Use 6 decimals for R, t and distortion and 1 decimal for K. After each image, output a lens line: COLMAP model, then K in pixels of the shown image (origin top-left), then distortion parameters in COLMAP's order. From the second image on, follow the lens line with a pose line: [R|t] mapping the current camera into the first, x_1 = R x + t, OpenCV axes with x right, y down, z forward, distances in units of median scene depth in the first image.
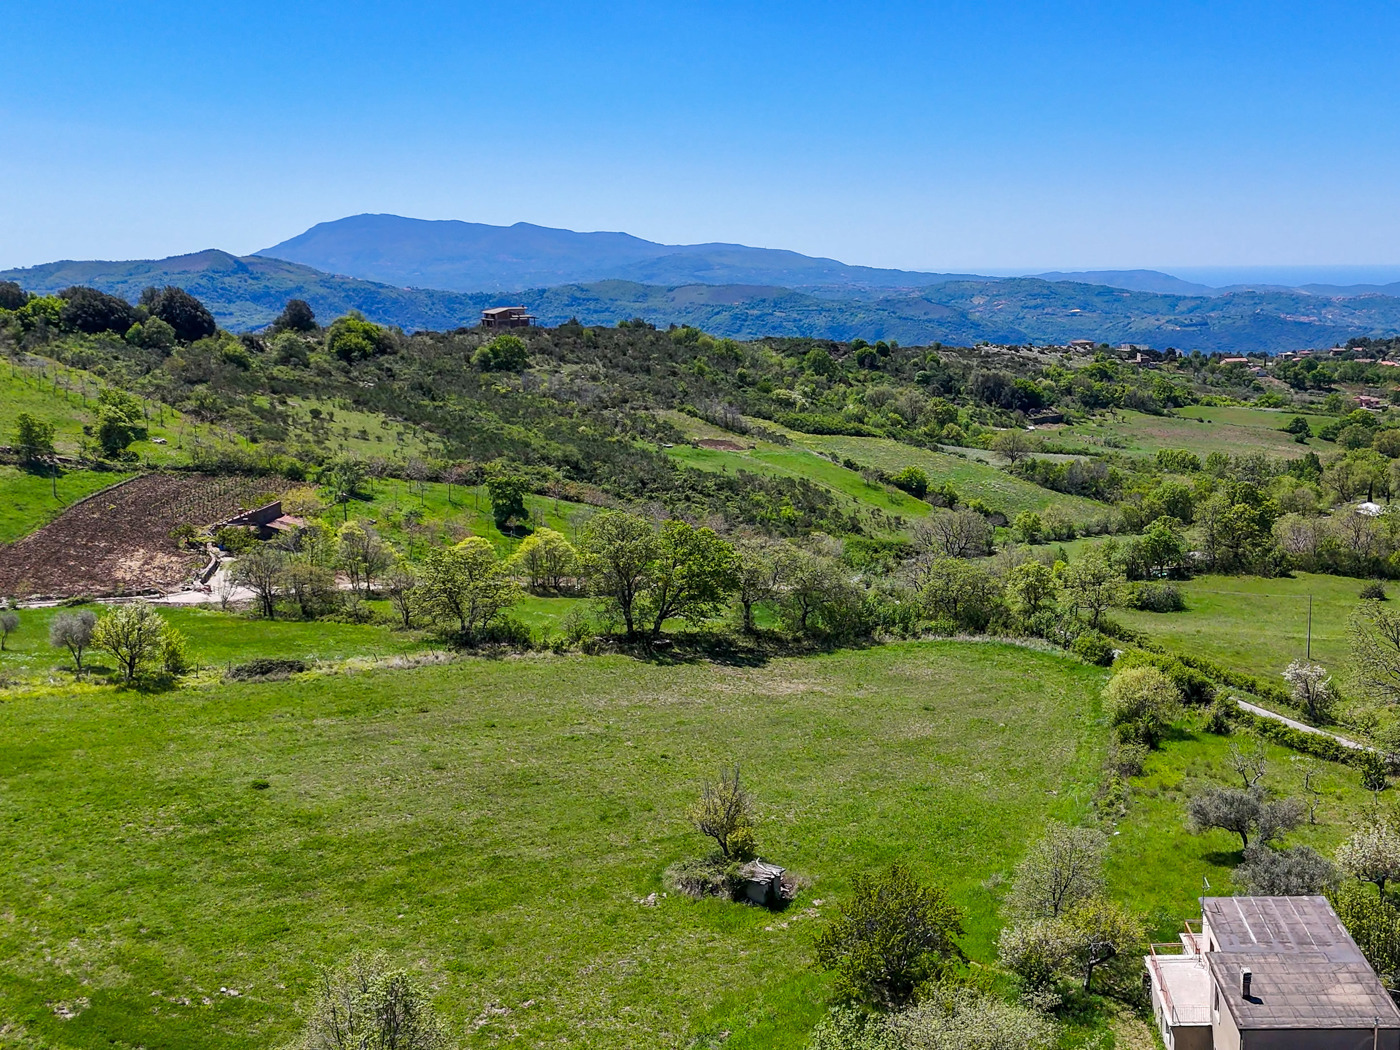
lens RADIAL K [[1376.4, 0, 852.9], [0, 1376.4, 526.6], [0, 0, 1]] dist [0.093542, -0.109132]
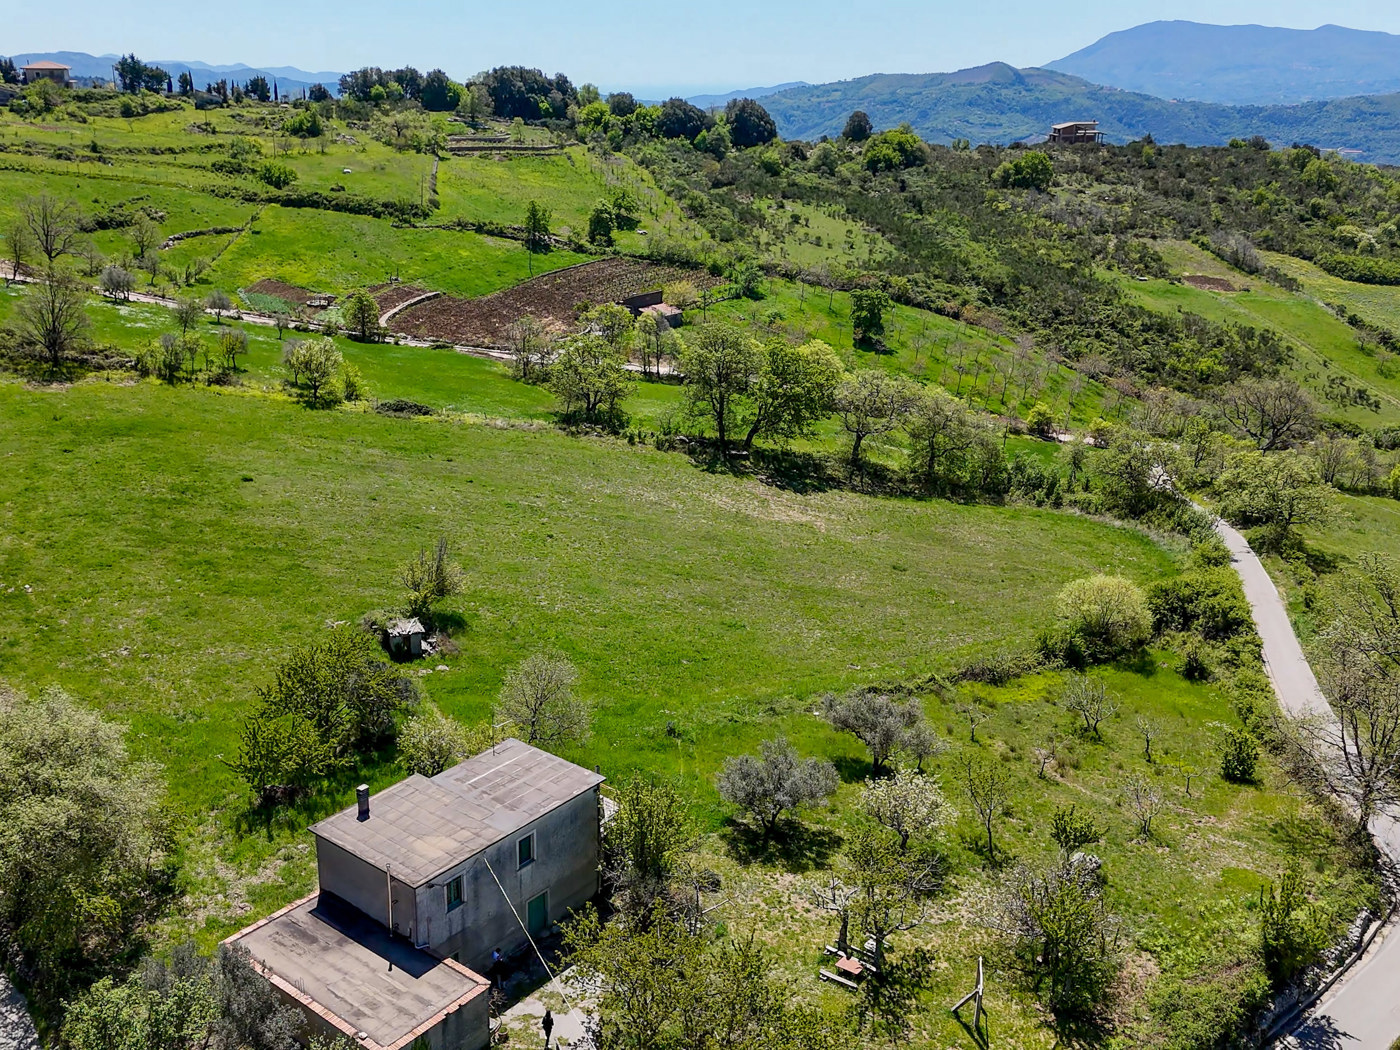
lens RADIAL K [[1346.9, 0, 664.9], [0, 1346.9, 529.8], [0, 0, 1]] dist [0.117279, -0.163082]
pose [[0.745014, 0.214679, -0.631559, 0.234713], [-0.128238, 0.975230, 0.180225, -0.017968], [0.654606, -0.053281, 0.754090, 0.090840]]
